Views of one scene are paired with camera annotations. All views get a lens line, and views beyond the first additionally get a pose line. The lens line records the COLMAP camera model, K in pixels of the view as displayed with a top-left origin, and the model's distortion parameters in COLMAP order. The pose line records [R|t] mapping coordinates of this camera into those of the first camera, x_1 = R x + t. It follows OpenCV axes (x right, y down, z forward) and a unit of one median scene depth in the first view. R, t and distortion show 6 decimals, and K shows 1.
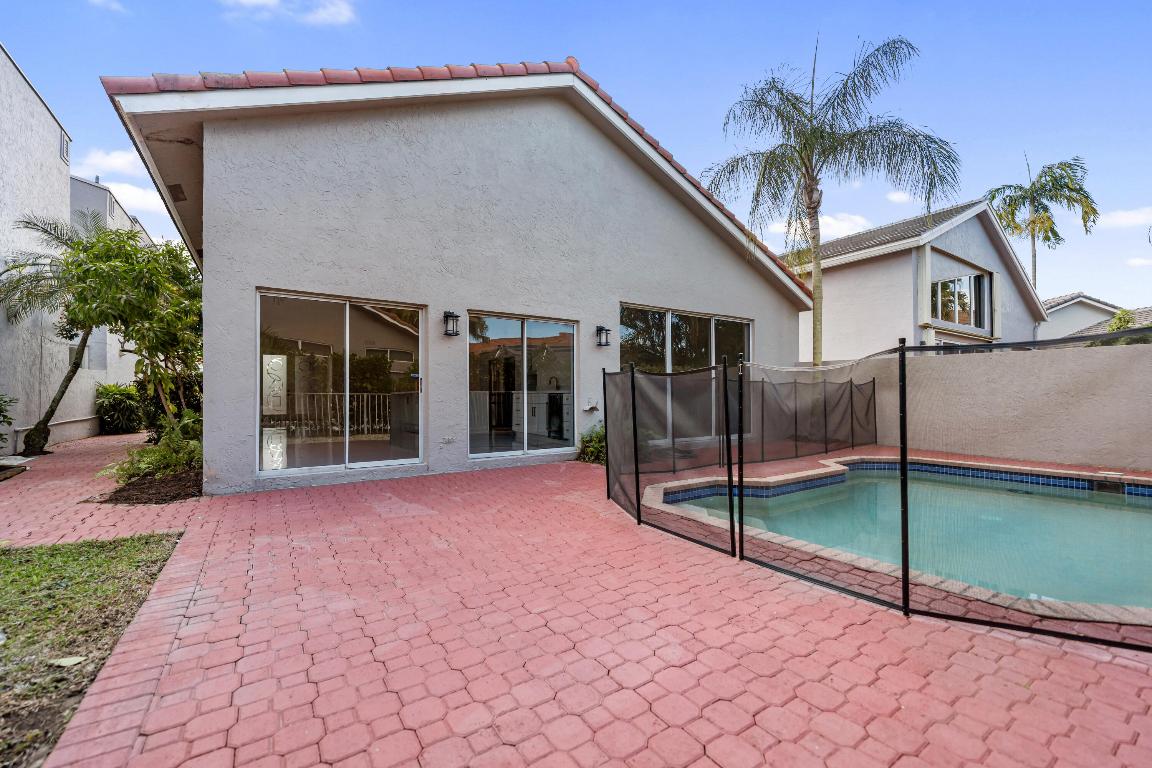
lens RADIAL K [[468.3, 0, 619.1], [0, 468.3, 402.3], [0, 0, 1]] dist [0.002600, -0.002467]
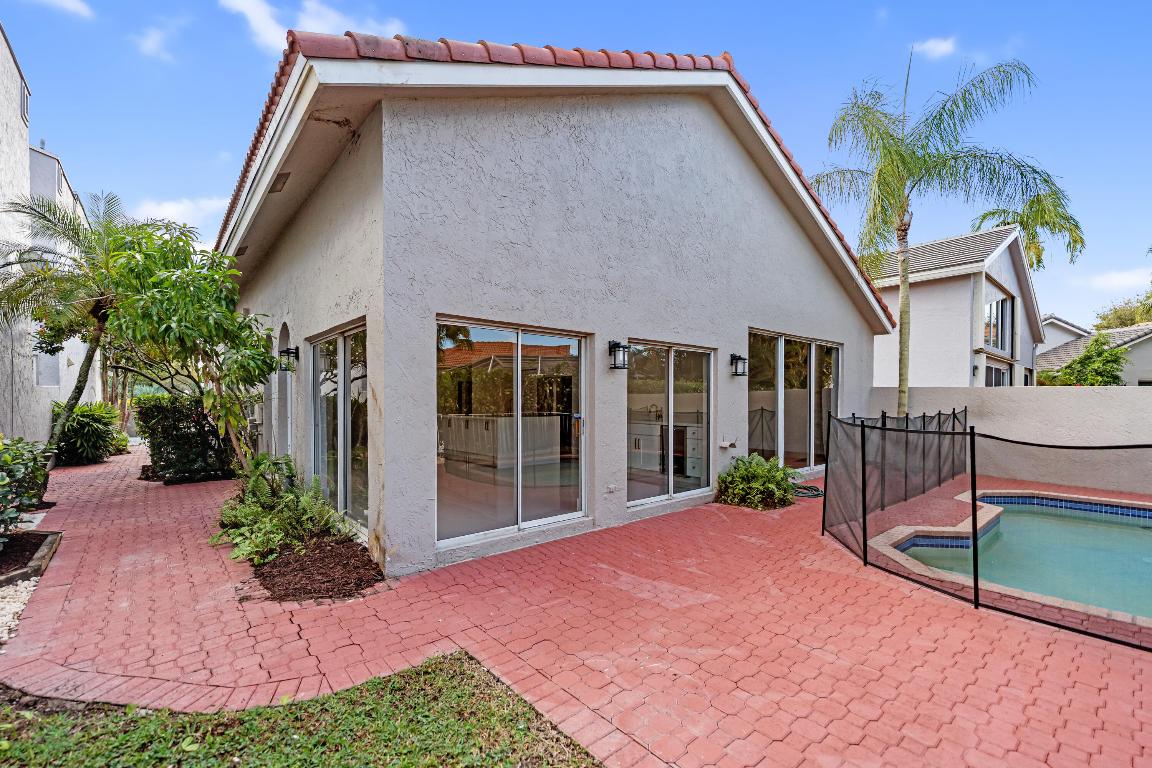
lens RADIAL K [[468.3, 0, 526.0], [0, 468.3, 400.6], [0, 0, 1]] dist [0.002600, -0.002467]
pose [[0.992411, 0.002702, 0.122932, -0.581533], [-0.005392, 0.999753, 0.021554, -0.093586], [-0.122844, -0.022053, 0.992181, 0.148308]]
